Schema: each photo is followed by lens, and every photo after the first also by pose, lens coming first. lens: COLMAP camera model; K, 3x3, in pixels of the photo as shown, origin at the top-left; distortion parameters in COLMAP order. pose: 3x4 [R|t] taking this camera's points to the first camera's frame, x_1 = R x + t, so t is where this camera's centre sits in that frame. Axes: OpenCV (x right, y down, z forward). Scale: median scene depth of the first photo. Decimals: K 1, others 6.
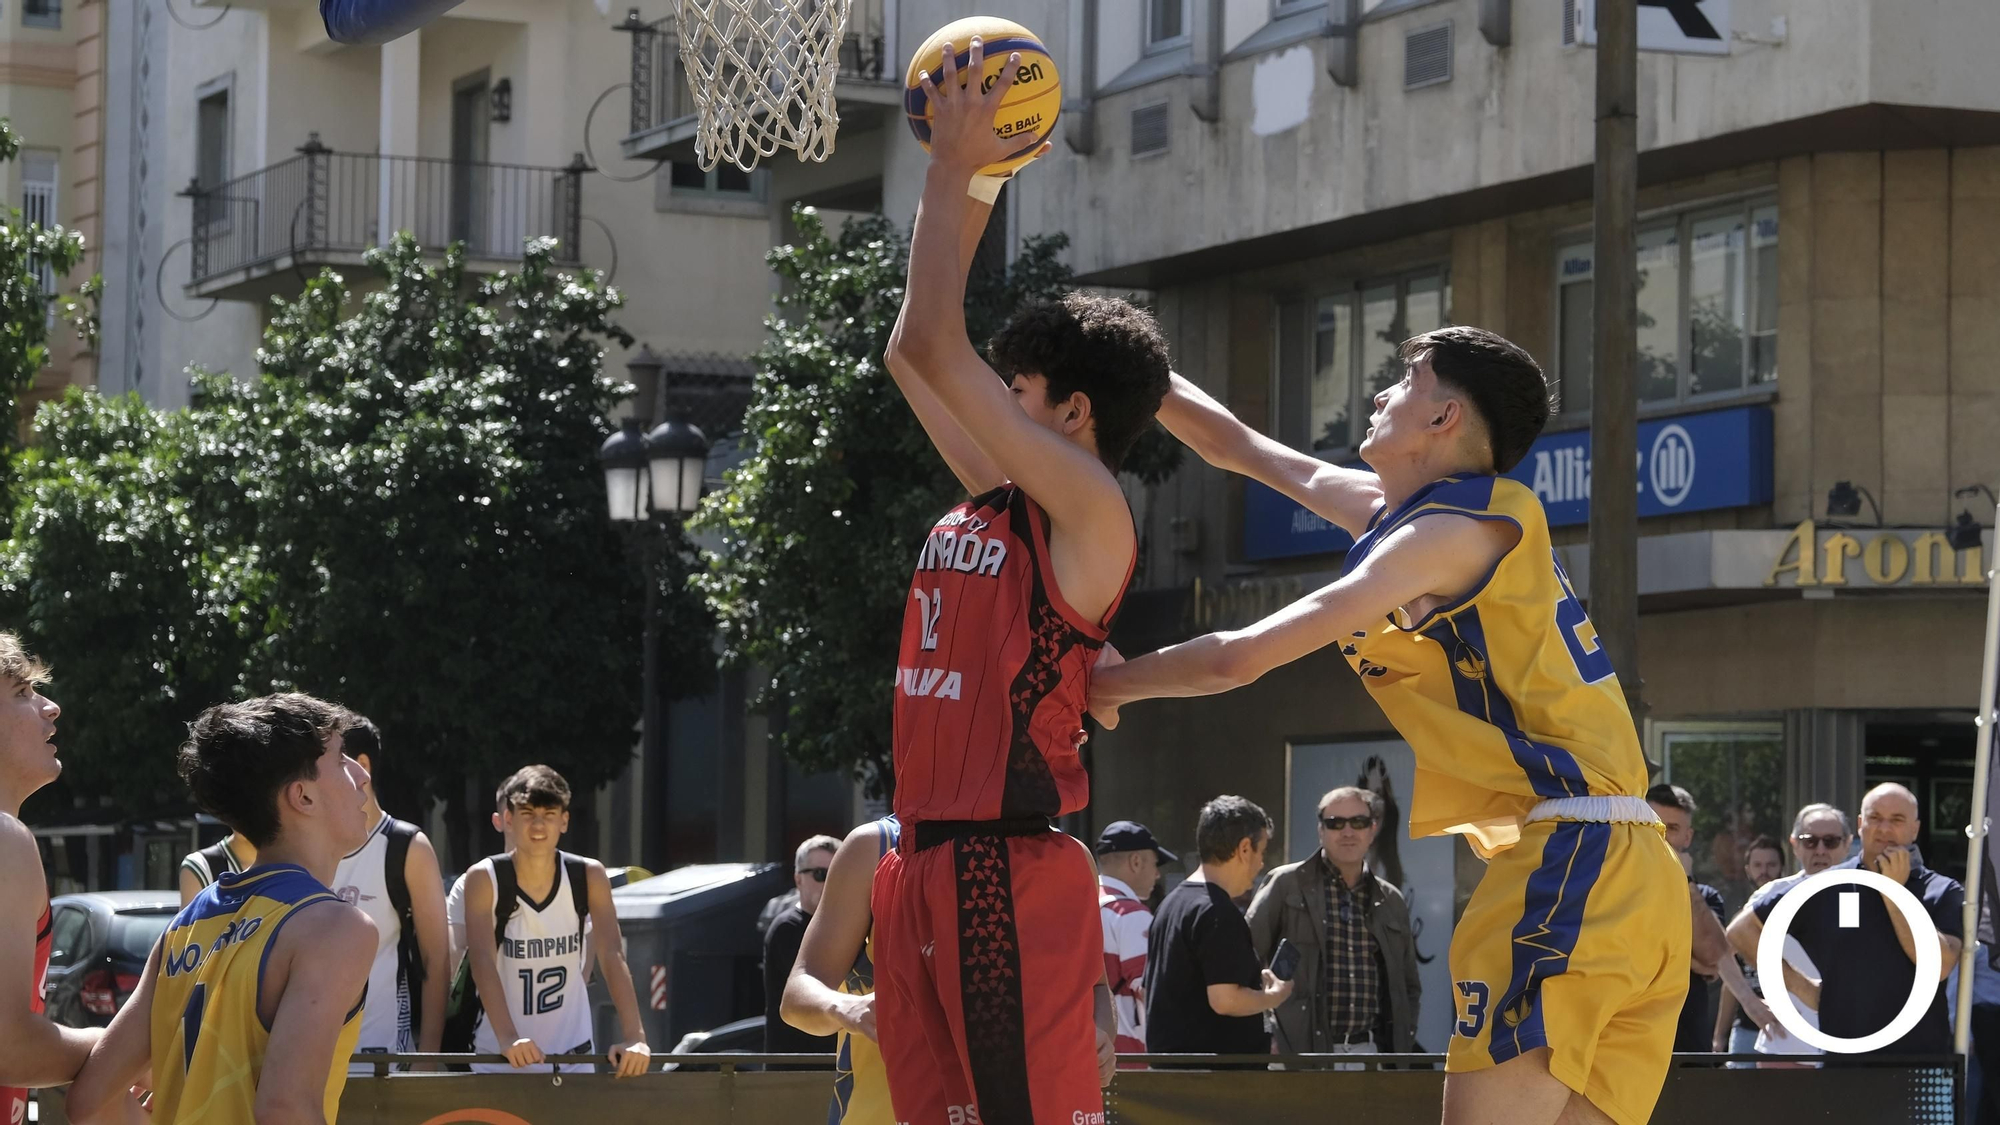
lens RADIAL K [[5876.4, 0, 920.4], [0, 5876.4, 673.9], [0, 0, 1]] dist [0.017834, 1.765686]
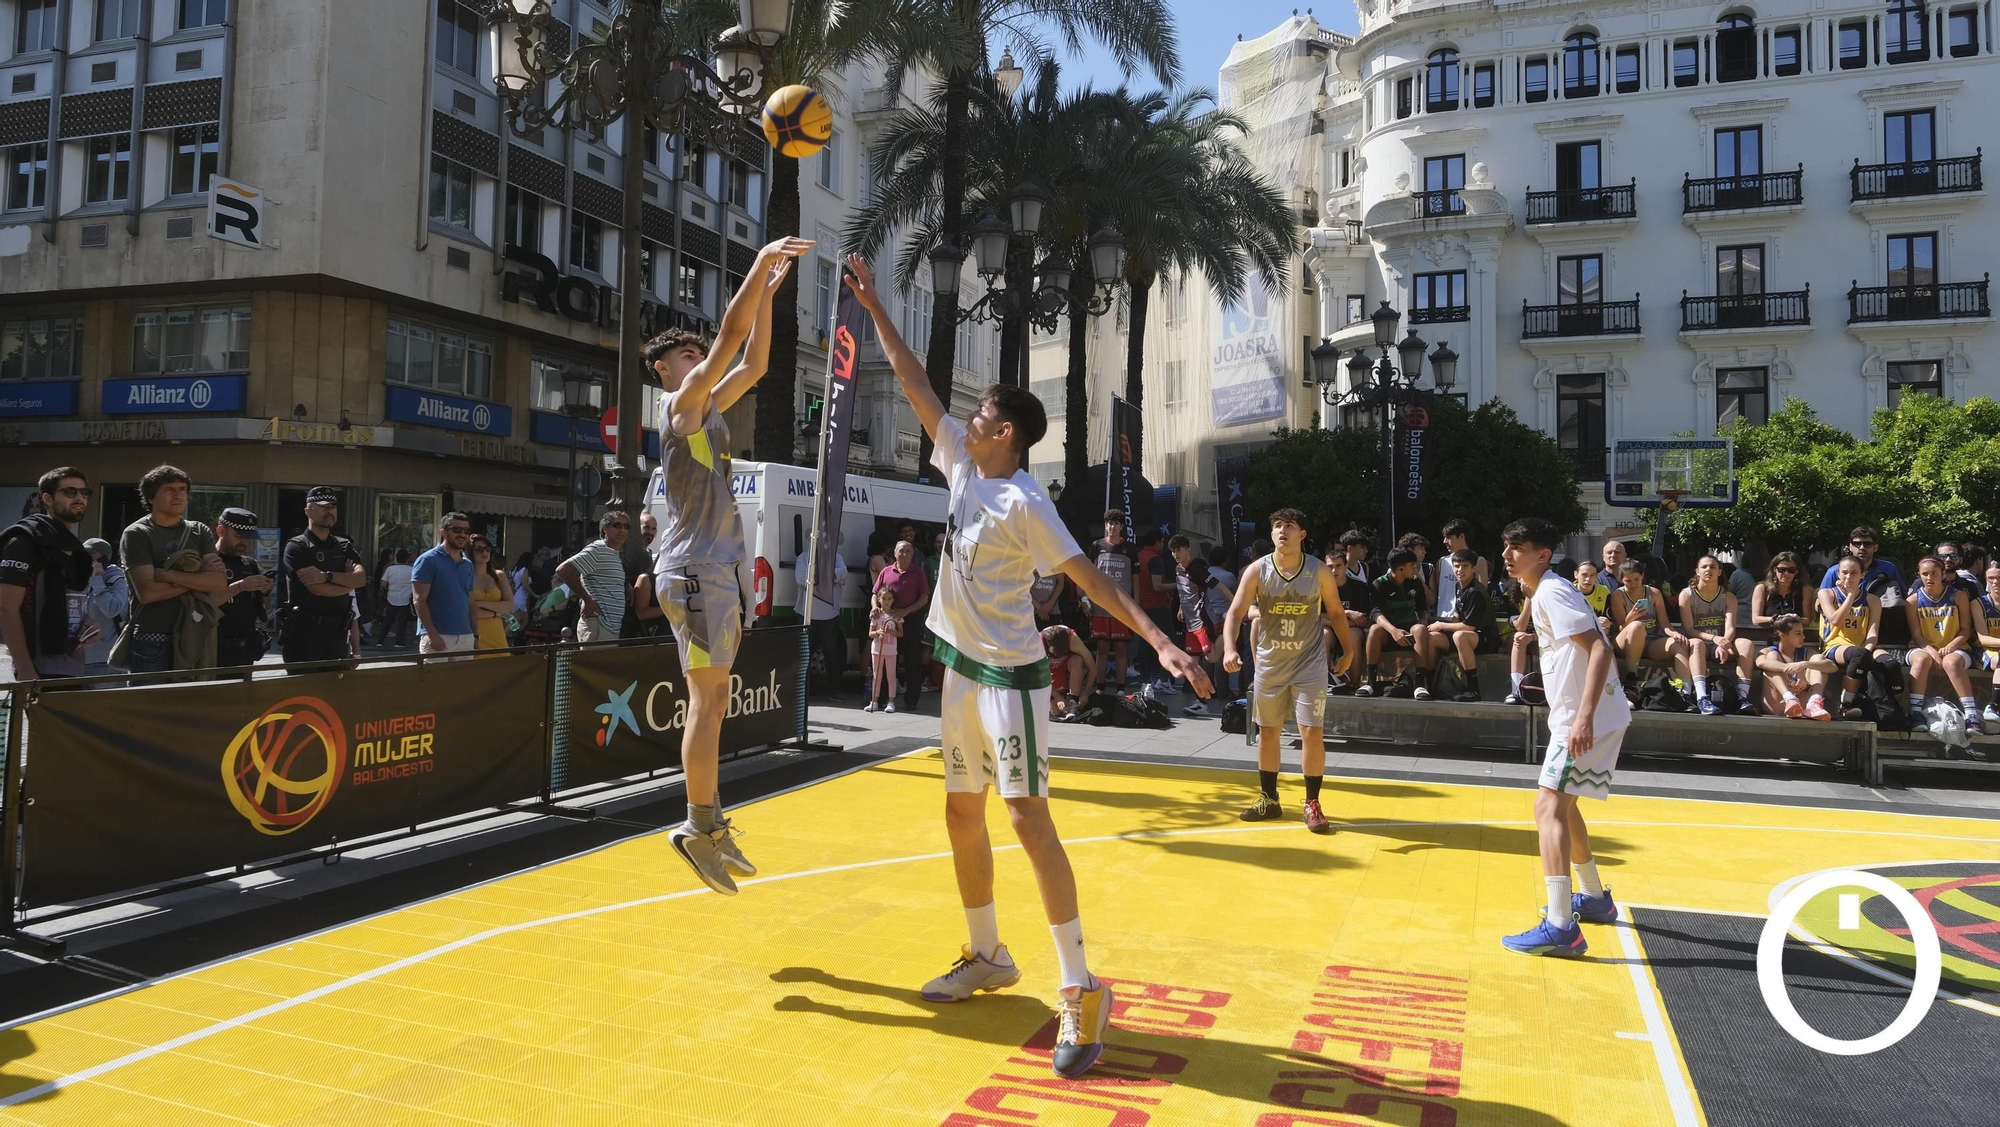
lens RADIAL K [[1383.6, 0, 973.5], [0, 1383.6, 513.5], [0, 0, 1]] dist [-0.034992, 0.032841]
pose [[0.677289, 0.030407, 0.735088, -0.093422], [-0.041491, 0.999134, -0.003100, 0.007614], [-0.734546, -0.028400, 0.677965, 0.252937]]
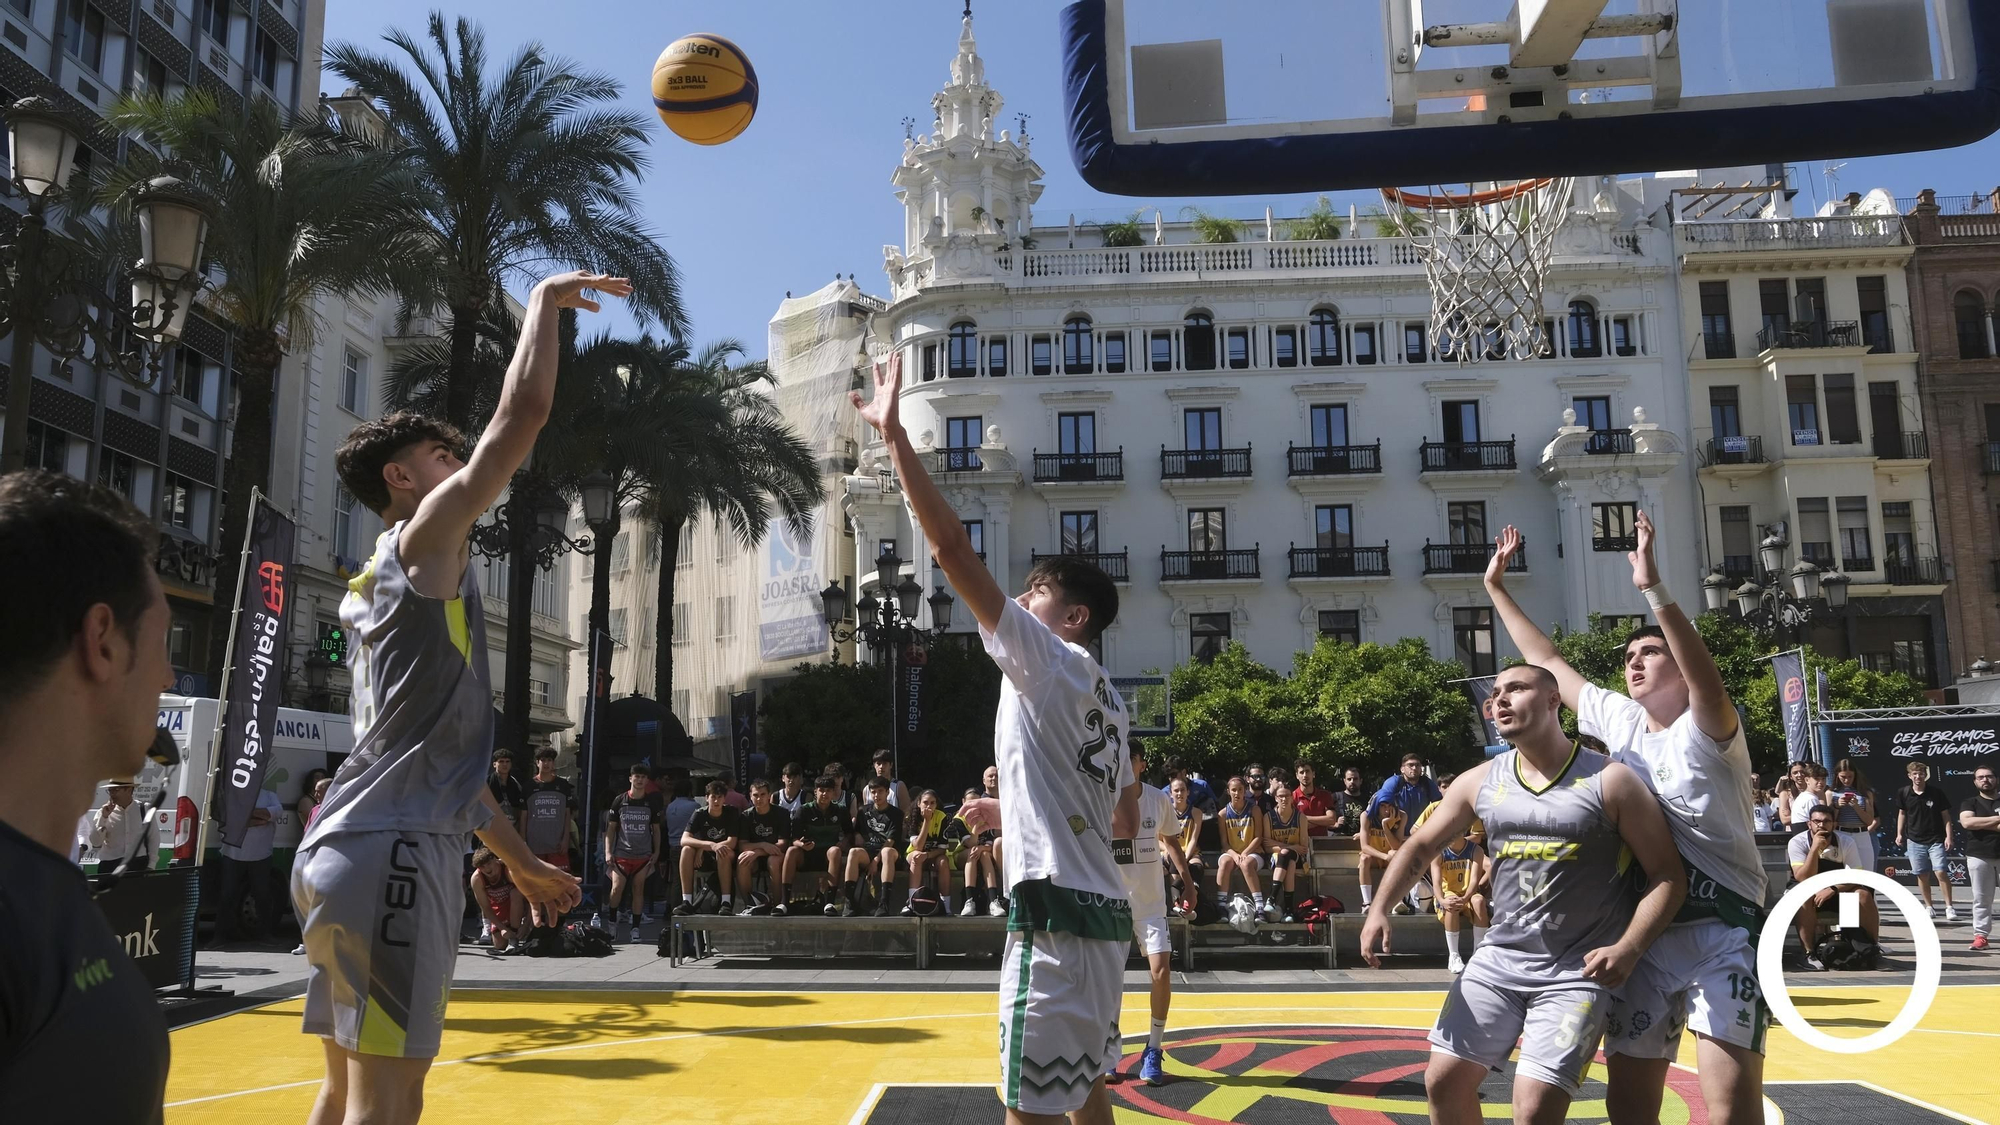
lens RADIAL K [[1356.9, 0, 994.6], [0, 1356.9, 631.6], [0, 0, 1]] dist [-0.021056, 0.009225]
pose [[0.419543, 0.099558, 0.902259, -0.087324], [-0.028651, 0.994924, -0.096460, 0.005734], [-0.907283, 0.014619, 0.420266, 0.211250]]
